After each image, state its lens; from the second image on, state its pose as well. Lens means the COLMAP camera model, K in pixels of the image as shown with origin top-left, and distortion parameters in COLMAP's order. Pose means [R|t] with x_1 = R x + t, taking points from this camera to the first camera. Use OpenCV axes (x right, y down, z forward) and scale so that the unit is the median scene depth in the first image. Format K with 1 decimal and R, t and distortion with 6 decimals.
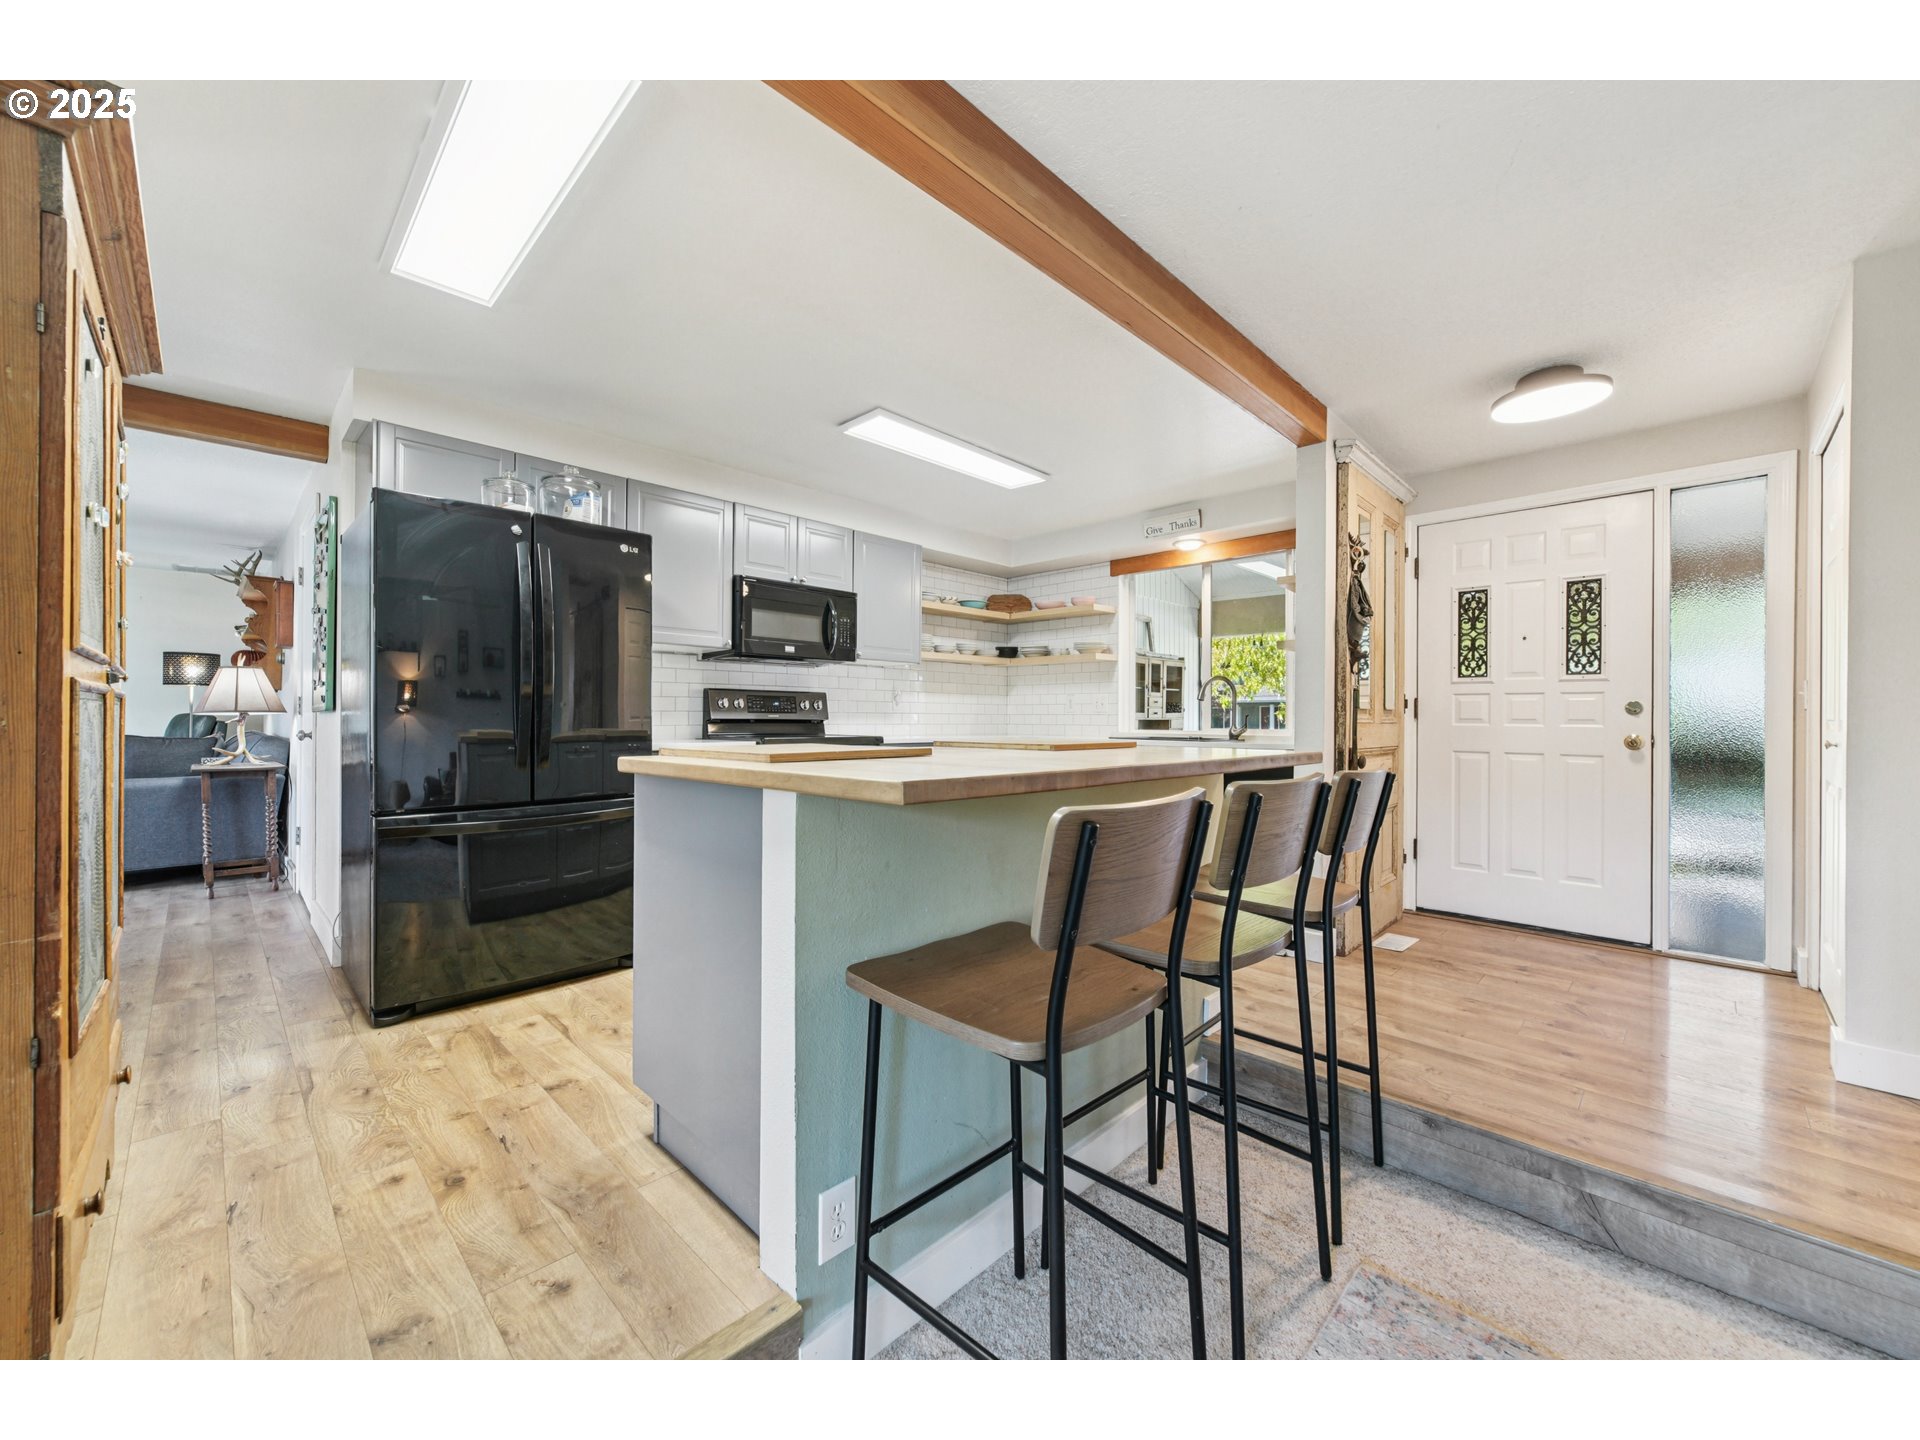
lens RADIAL K [[744.2, 0, 965.0], [0, 744.2, 717.8], [0, 0, 1]] dist [0.000629, 0.000049]
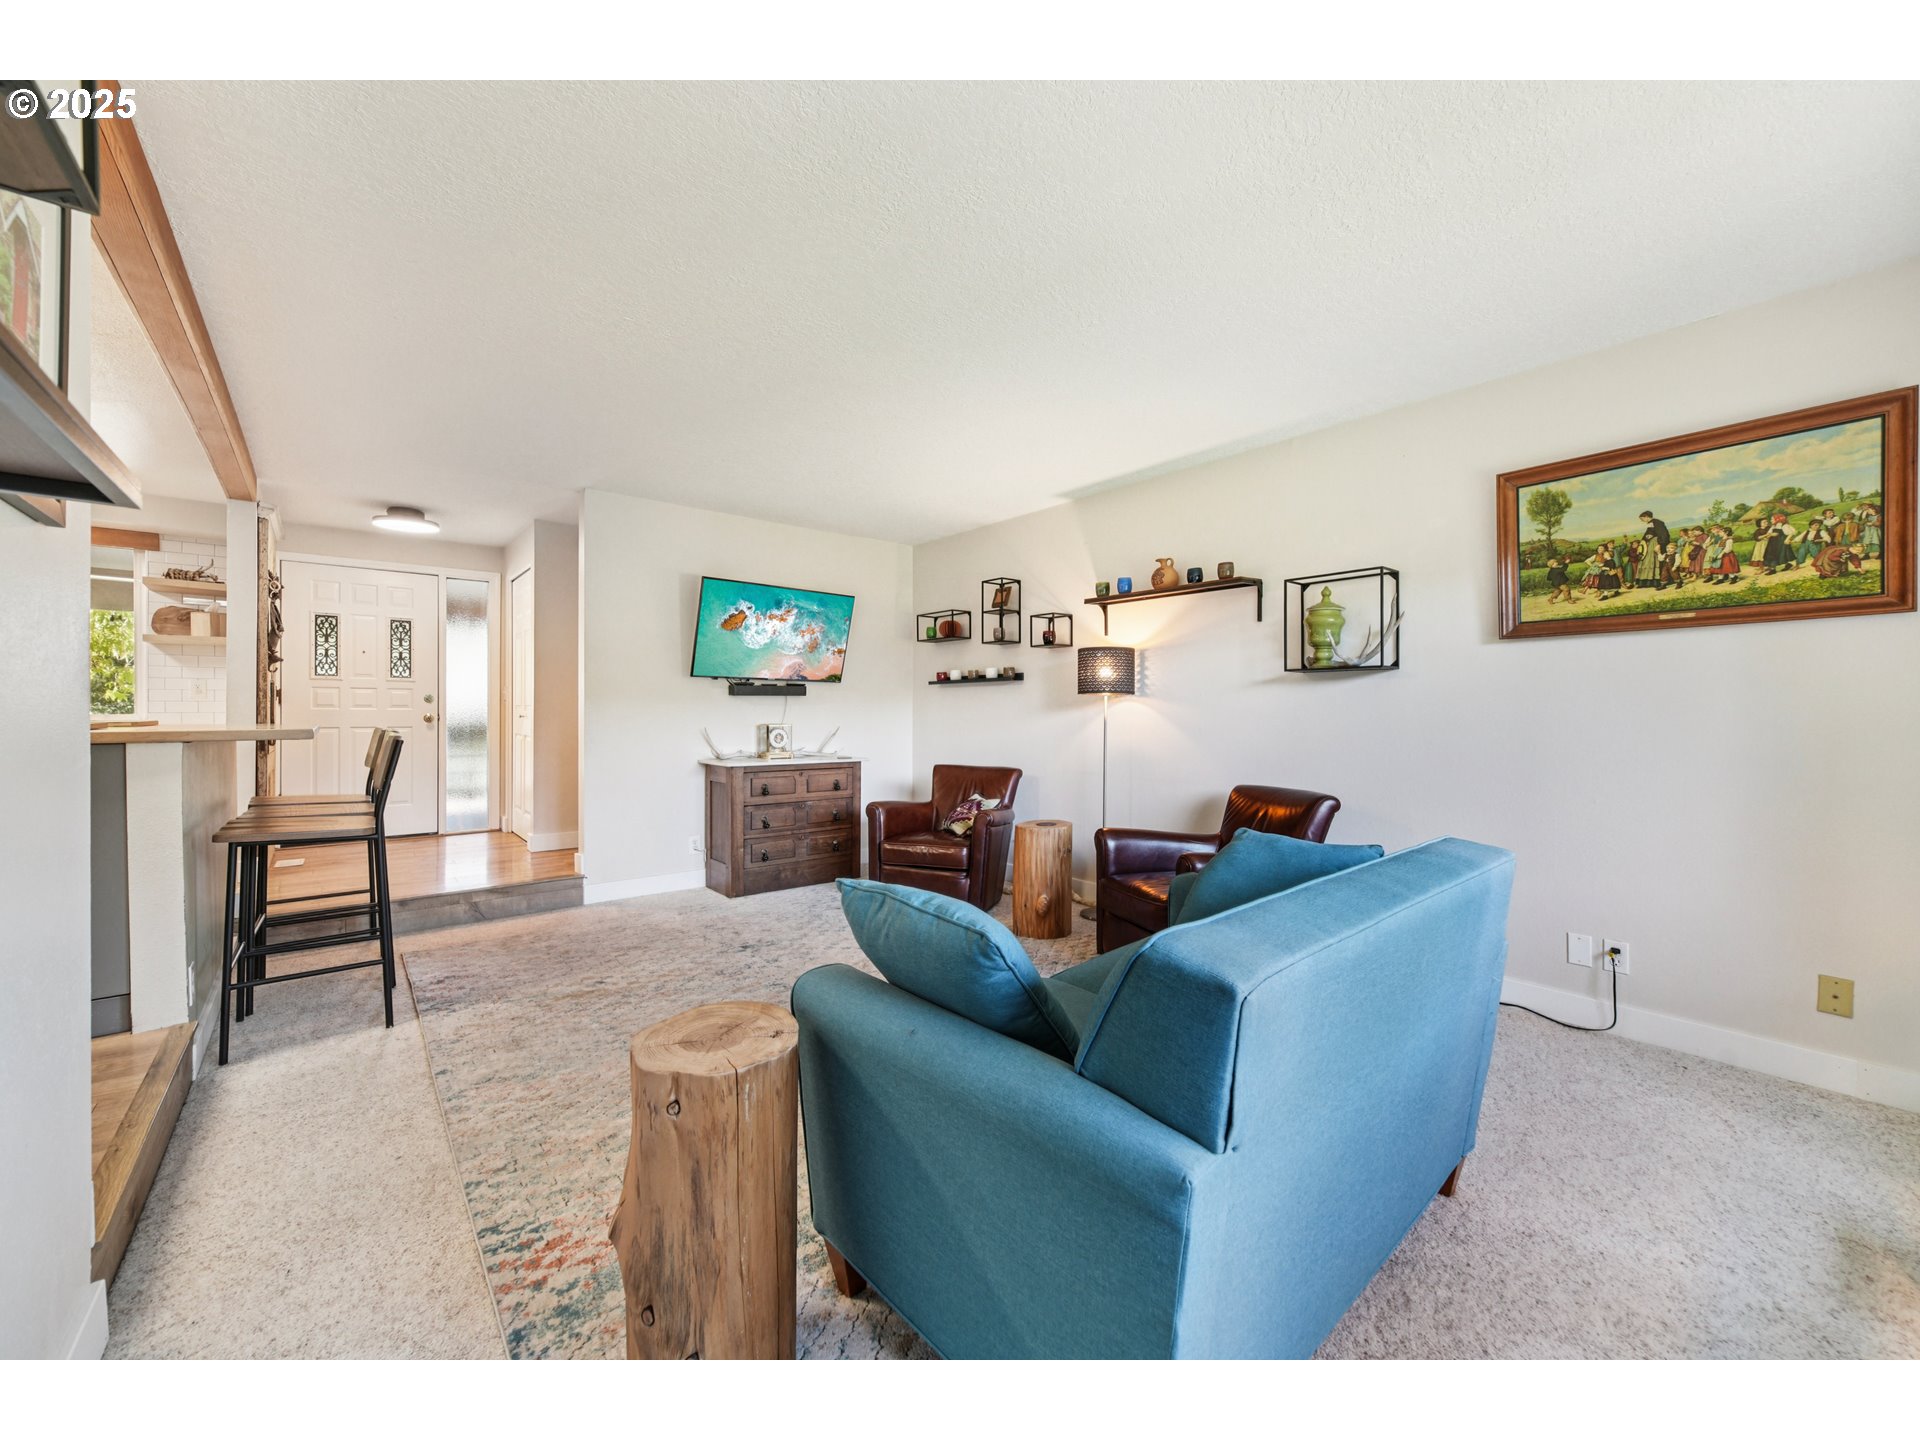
lens RADIAL K [[746.8, 0, 953.2], [0, 746.8, 709.5], [0, 0, 1]] dist [0.014523, 0.000146]
pose [[0.107204, -0.002917, 0.994233, -0.570393], [-0.001234, 0.999995, 0.003067, 0.004358], [-0.994236, -0.001555, 0.107200, -0.322005]]
